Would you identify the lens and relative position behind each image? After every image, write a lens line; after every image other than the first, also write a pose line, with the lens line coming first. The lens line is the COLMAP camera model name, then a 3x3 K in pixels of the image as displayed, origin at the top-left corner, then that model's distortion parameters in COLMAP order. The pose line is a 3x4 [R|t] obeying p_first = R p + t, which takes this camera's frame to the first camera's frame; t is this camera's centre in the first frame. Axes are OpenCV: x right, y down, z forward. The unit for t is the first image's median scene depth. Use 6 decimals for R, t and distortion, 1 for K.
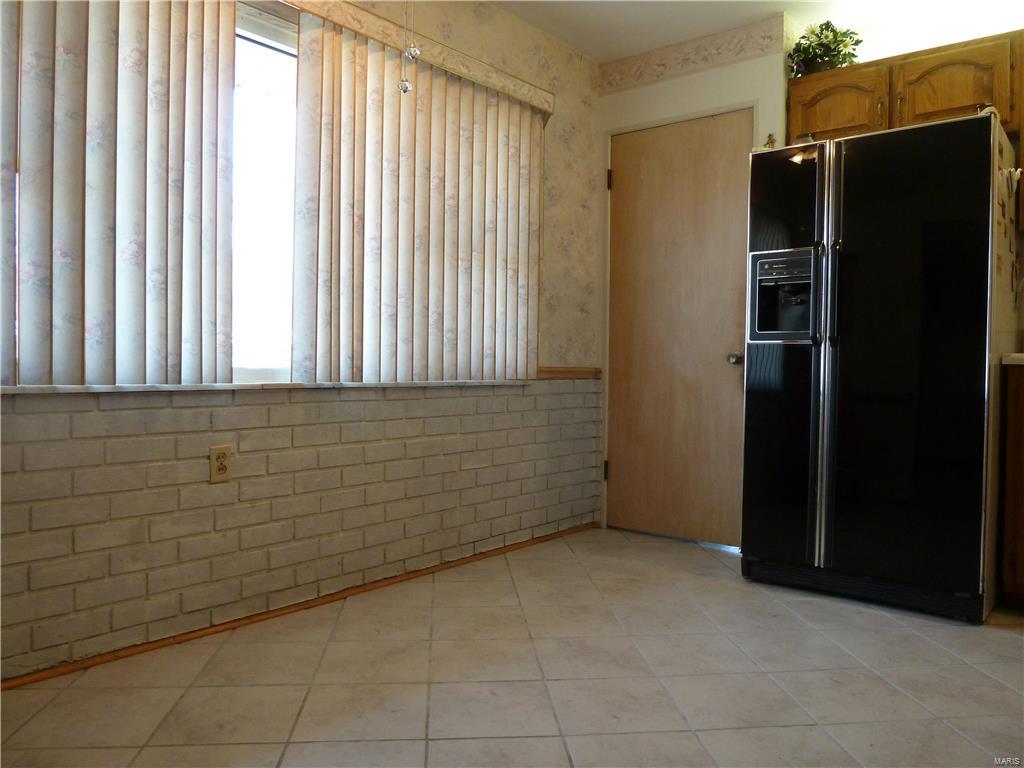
lens RADIAL K [[760.8, 0, 514.1], [0, 760.8, 381.2], [0, 0, 1]] dist [-0.034415, 0.003588]
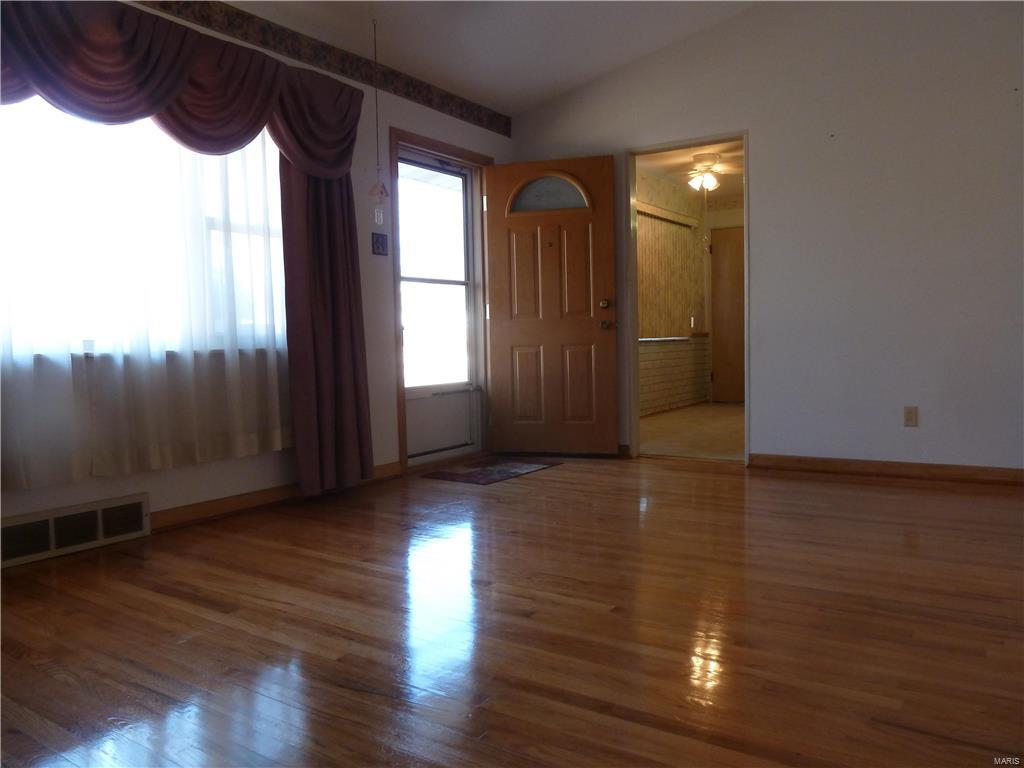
lens RADIAL K [[760.8, 0, 514.9], [0, 760.8, 388.3], [0, 0, 1]] dist [-0.034415, 0.003588]
pose [[0.993389, -0.035344, 0.109225, -0.720544], [0.030472, 0.998479, 0.045954, 0.027925], [-0.110683, -0.042322, 0.992954, -1.209242]]
